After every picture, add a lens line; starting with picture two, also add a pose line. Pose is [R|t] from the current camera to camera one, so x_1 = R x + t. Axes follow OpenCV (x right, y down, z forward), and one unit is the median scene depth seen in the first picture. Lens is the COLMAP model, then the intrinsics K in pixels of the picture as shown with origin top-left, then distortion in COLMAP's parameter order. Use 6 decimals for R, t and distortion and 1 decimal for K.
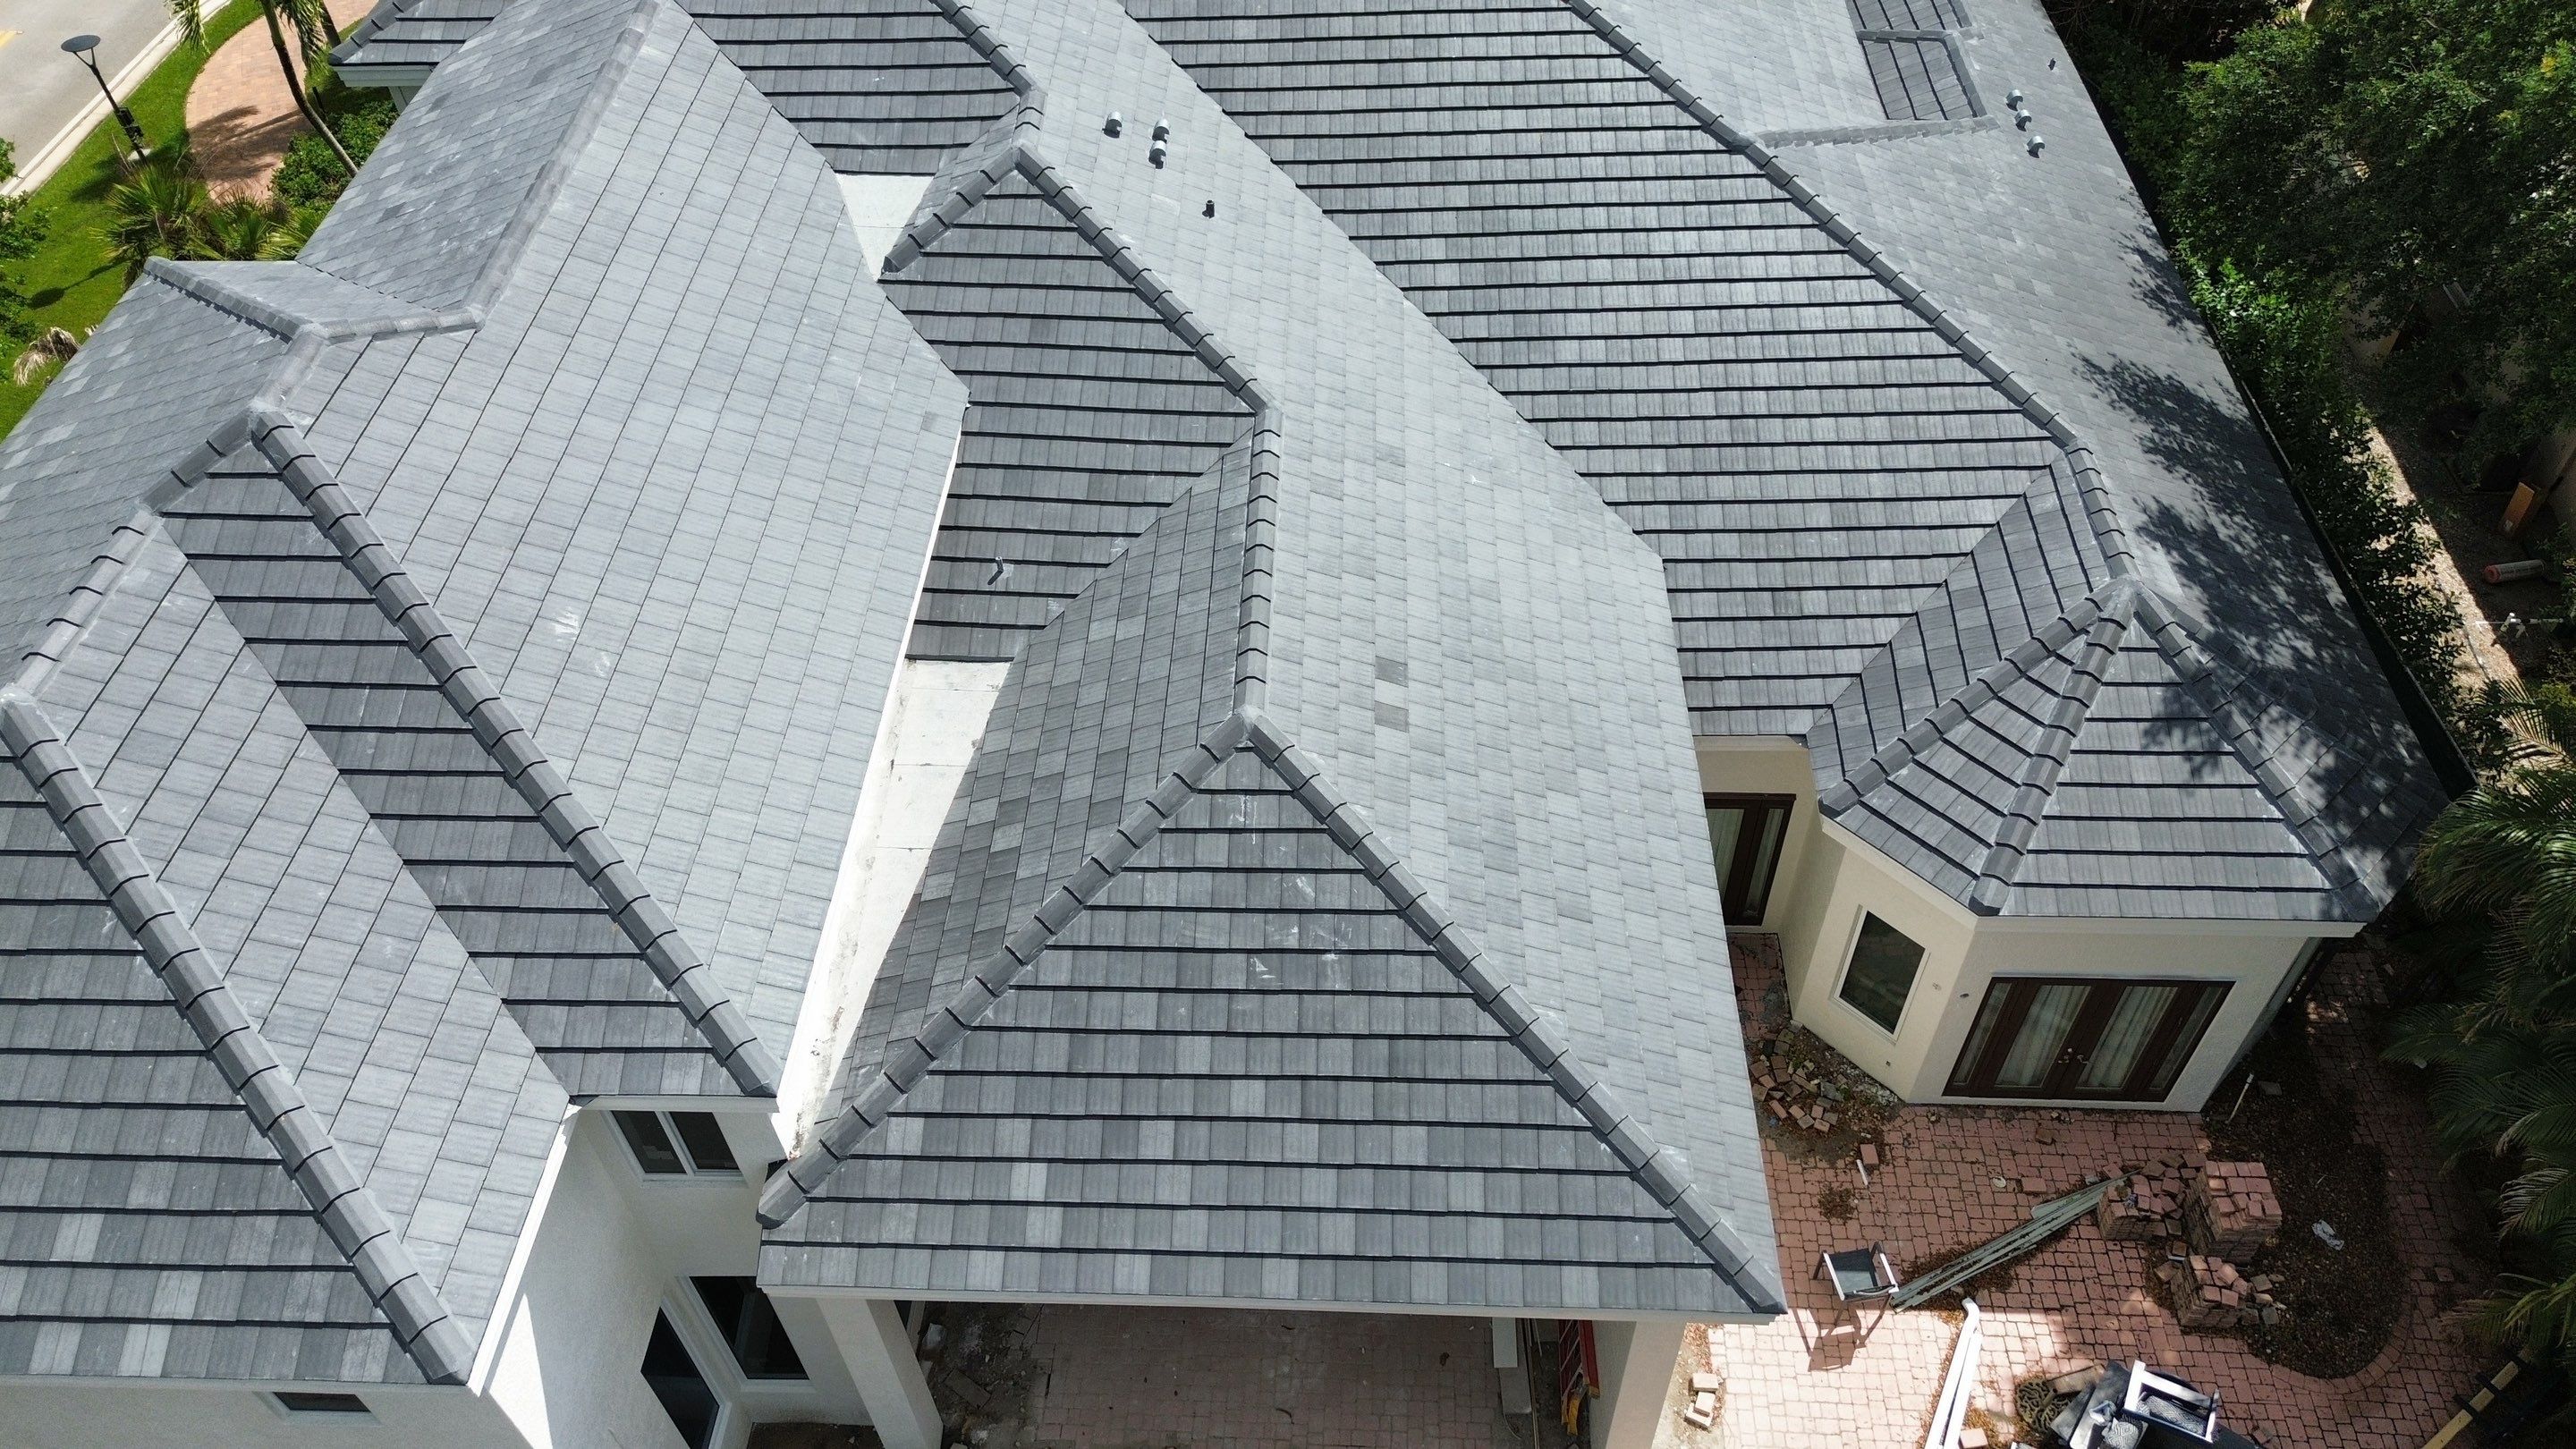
lens RADIAL K [[1820.4, 0, 1287.0], [0, 1820.4, 716.9], [0, 0, 1]] dist [0.072701, -0.073311]
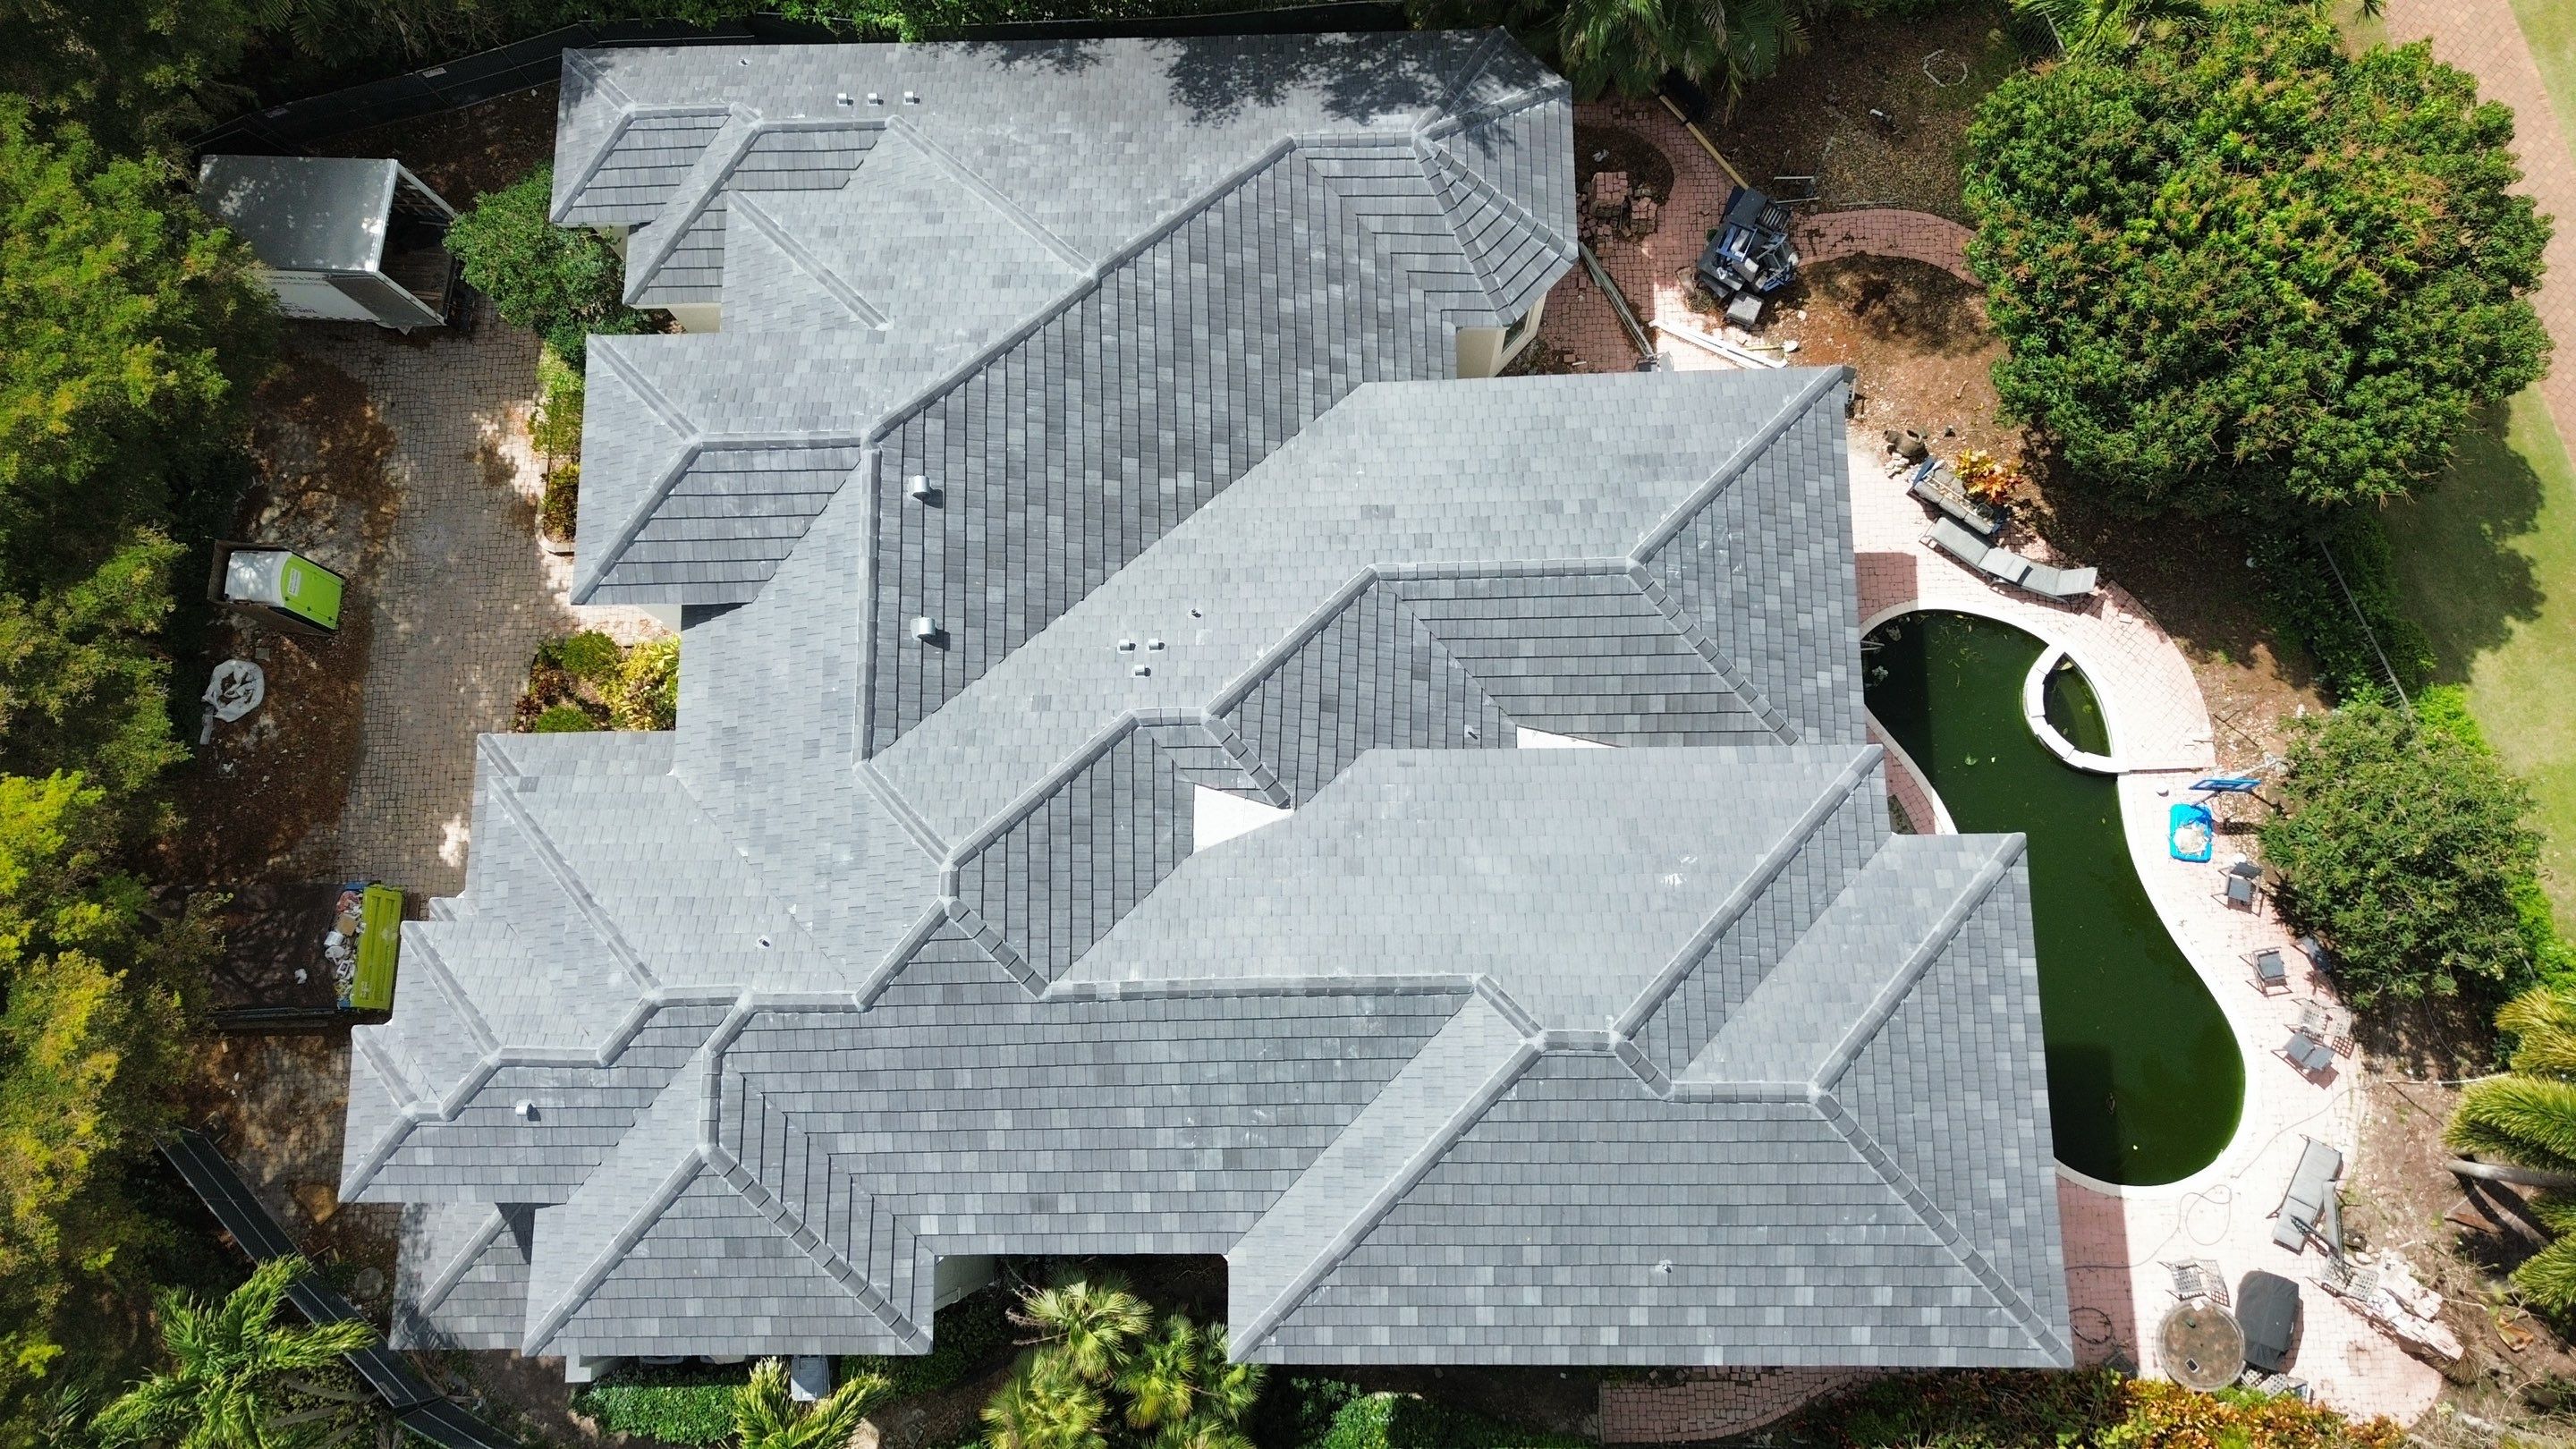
lens RADIAL K [[1820.4, 0, 1286.1], [0, 1820.4, 724.2], [0, 0, 1]] dist [0.072701, -0.073311]
pose [[-0.046140, -0.972905, 0.226555, -0.520657], [0.755163, 0.114492, 0.645462, -1.292570], [-0.653912, 0.200868, 0.729419, -0.128506]]
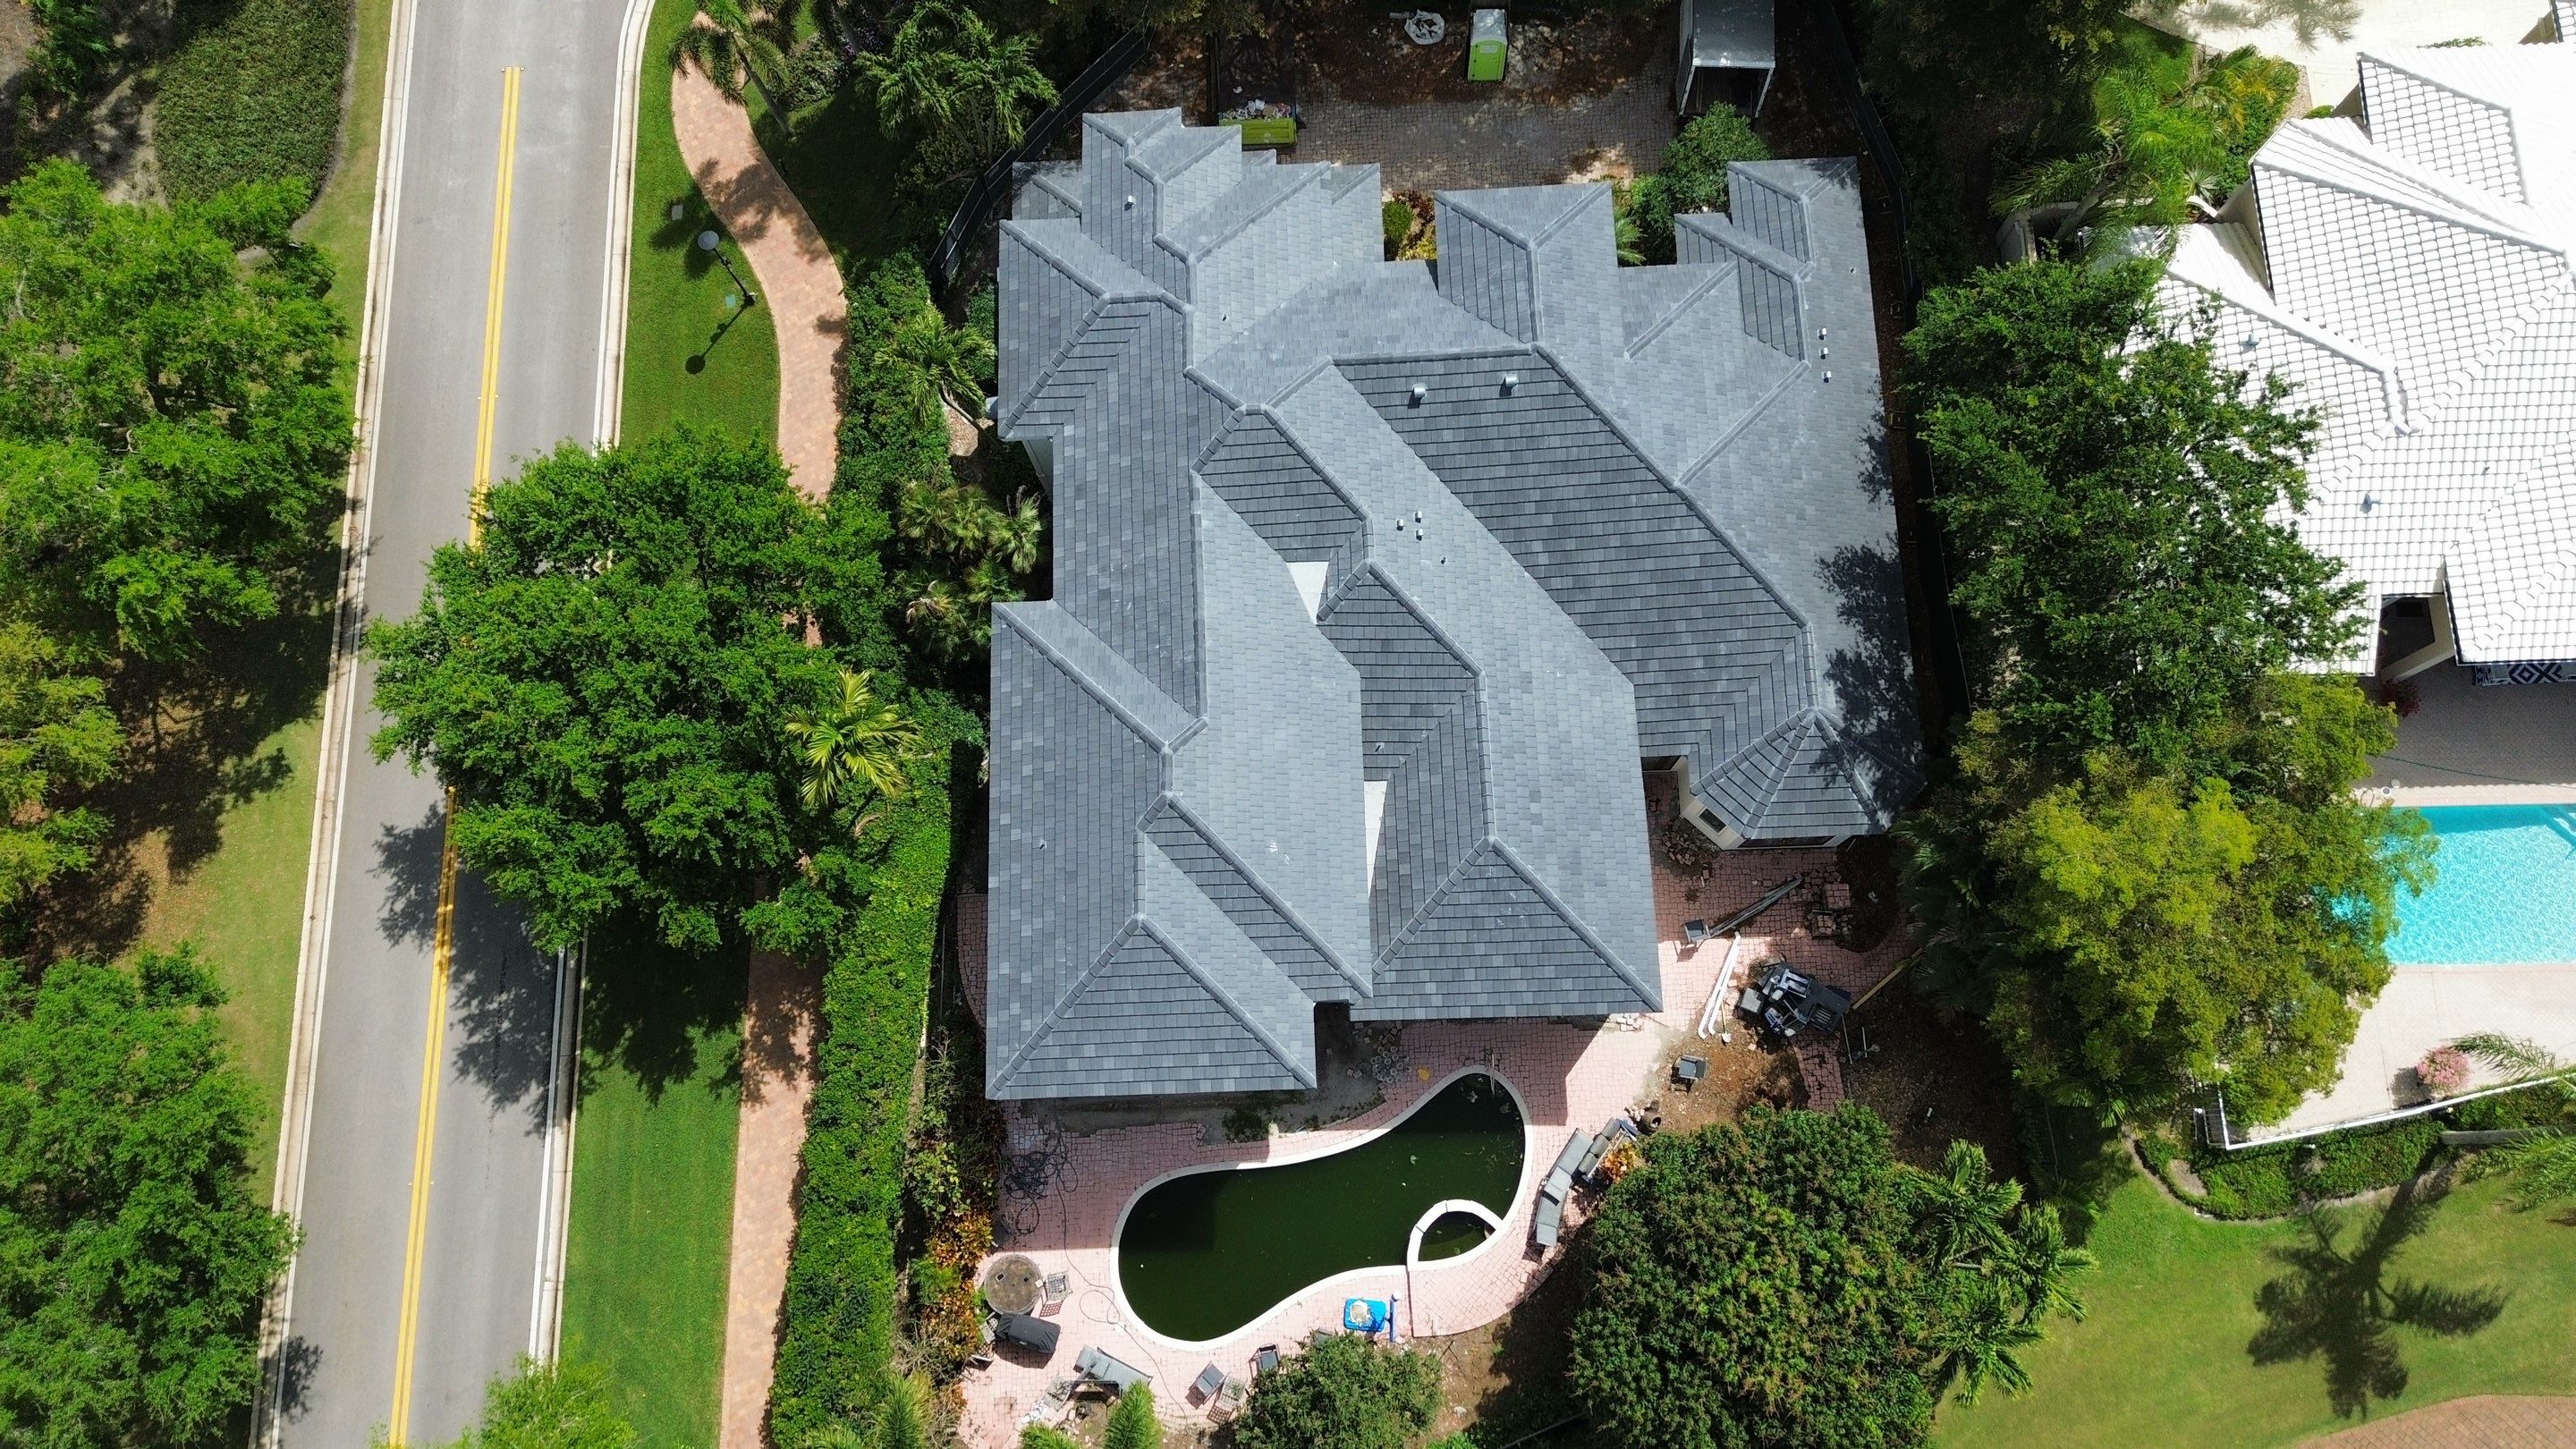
lens RADIAL K [[1820.4, 0, 1288.6], [0, 1820.4, 720.6], [0, 0, 1]] dist [0.072701, -0.073311]
pose [[0.997351, -0.072584, 0.004756, -0.293610], [0.061058, 0.870926, 0.487606, -1.371482], [-0.039534, -0.486024, 0.873051, -1.233837]]
